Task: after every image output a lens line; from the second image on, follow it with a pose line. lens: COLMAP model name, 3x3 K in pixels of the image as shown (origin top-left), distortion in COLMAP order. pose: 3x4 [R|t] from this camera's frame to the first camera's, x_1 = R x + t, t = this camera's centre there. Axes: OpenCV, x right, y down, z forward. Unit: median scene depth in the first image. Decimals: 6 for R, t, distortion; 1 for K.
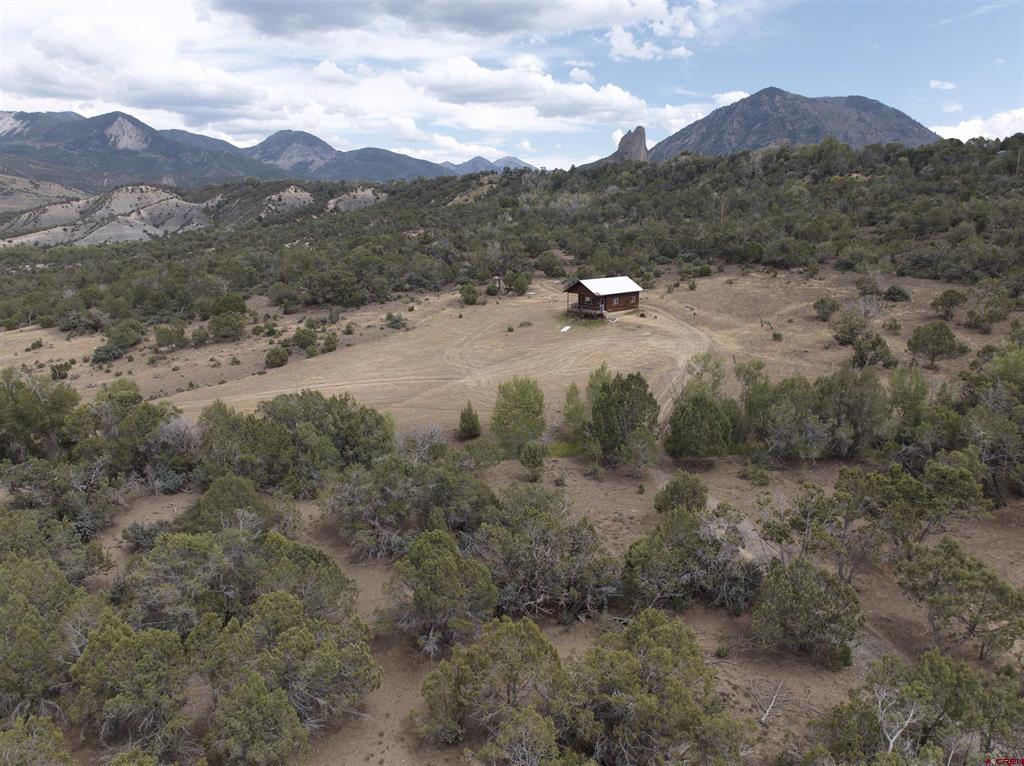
lens RADIAL K [[722.9, 0, 513.4], [0, 722.9, 386.3], [0, 0, 1]] dist [-0.055945, 0.028655]
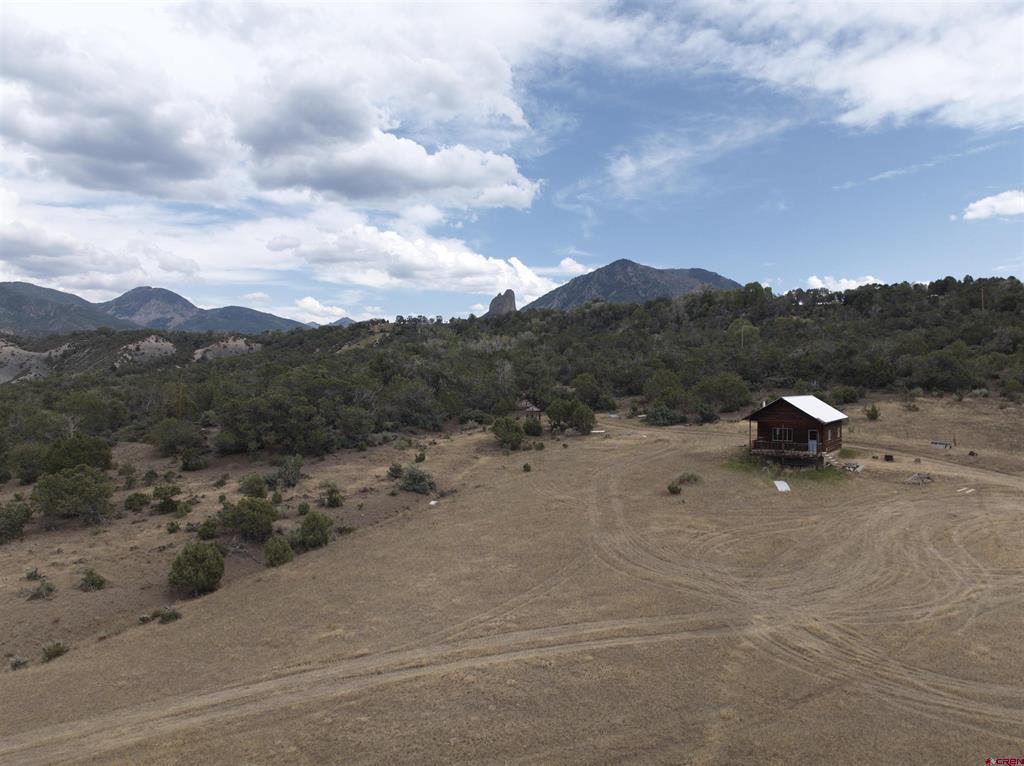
lens RADIAL K [[722.9, 0, 510.8], [0, 722.9, 385.2], [0, 0, 1]] dist [-0.055945, 0.028655]
pose [[0.983416, 0.002809, 0.181341, -0.056592], [0.036796, 0.975994, -0.214665, -0.012194], [-0.177590, 0.217778, 0.959705, 0.135610]]
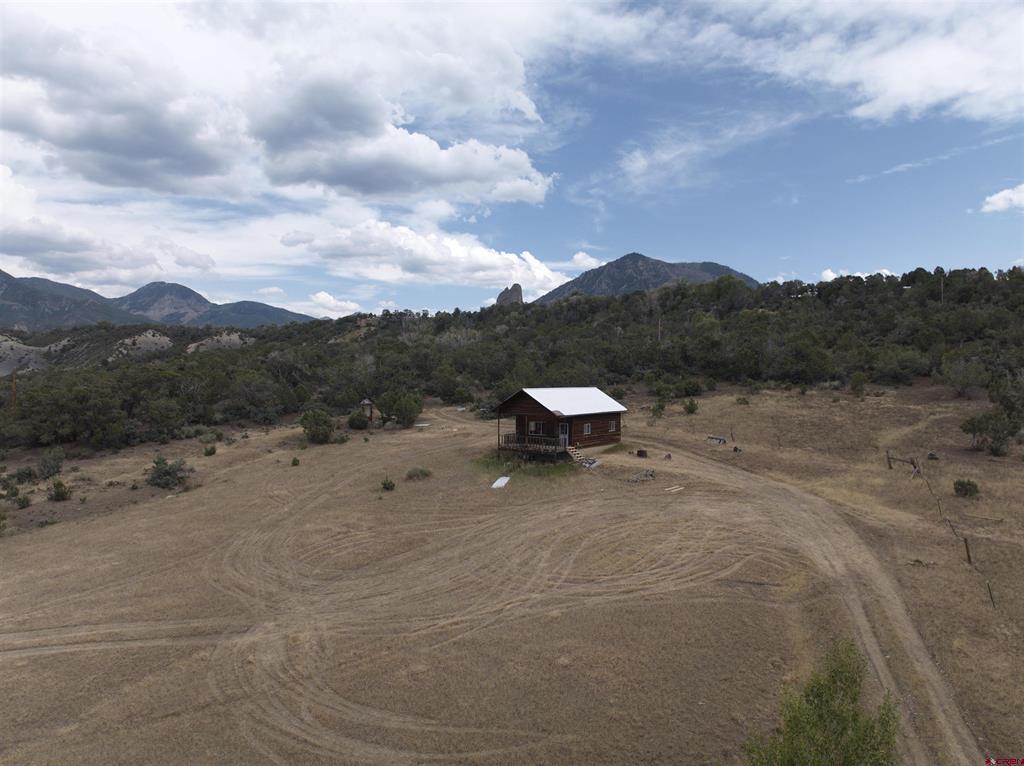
lens RADIAL K [[722.9, 0, 515.6], [0, 722.9, 377.1], [0, 0, 1]] dist [-0.055945, 0.028655]
pose [[0.985810, 0.003542, 0.167825, -0.000277], [0.033752, 0.975176, -0.218842, -0.010857], [-0.164434, 0.221401, 0.961220, 0.132539]]
